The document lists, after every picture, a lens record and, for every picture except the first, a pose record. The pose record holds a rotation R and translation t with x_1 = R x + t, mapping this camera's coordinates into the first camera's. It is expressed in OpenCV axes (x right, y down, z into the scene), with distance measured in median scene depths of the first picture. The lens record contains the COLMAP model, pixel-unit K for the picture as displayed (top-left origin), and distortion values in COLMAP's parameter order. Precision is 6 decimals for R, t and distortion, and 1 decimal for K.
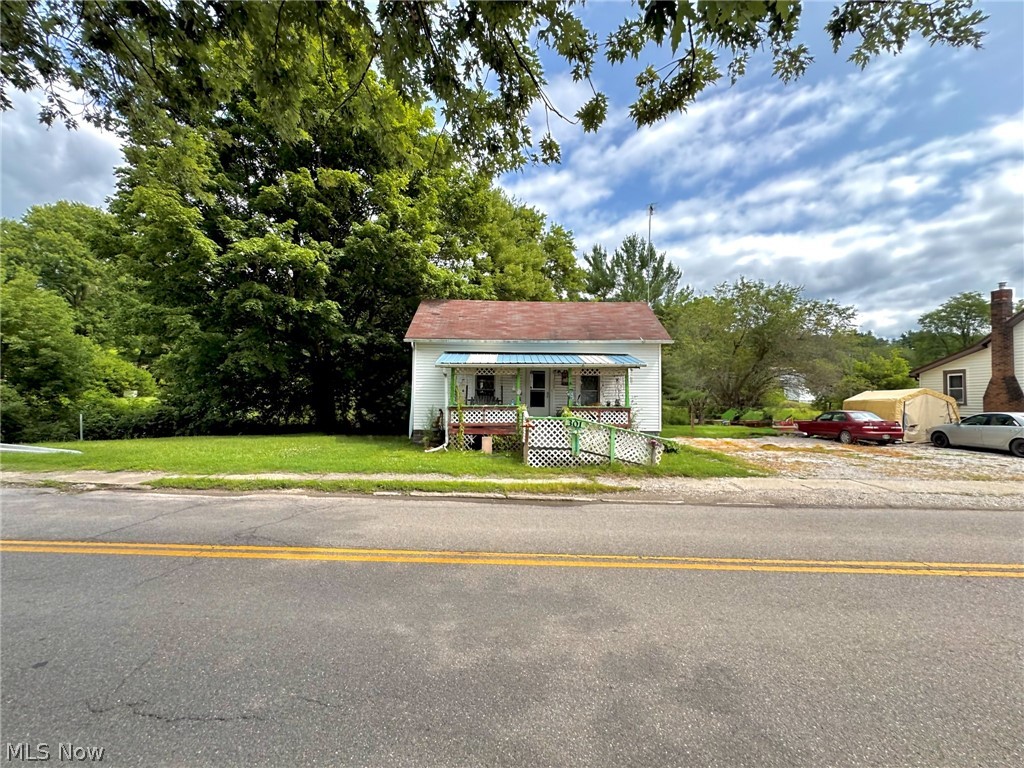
lens RADIAL K [[413.3, 0, 508.6], [0, 413.3, 385.9], [0, 0, 1]] dist [0.000453, -0.000455]
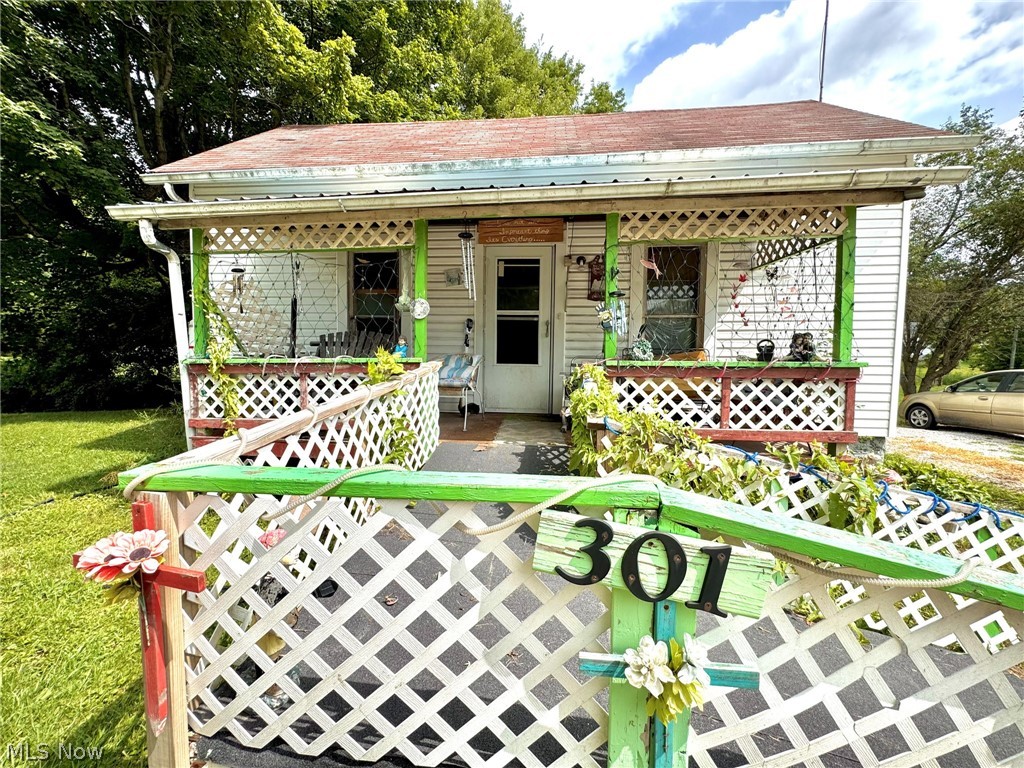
lens RADIAL K [[413.3, 0, 513.1], [0, 413.3, 384.5], [0, 0, 1]] dist [0.000453, -0.000455]
pose [[0.995383, 0.006393, -0.095766, 0.100429], [0.003391, 0.994813, 0.101660, 0.032753], [0.095919, -0.101516, 0.990199, 0.650132]]
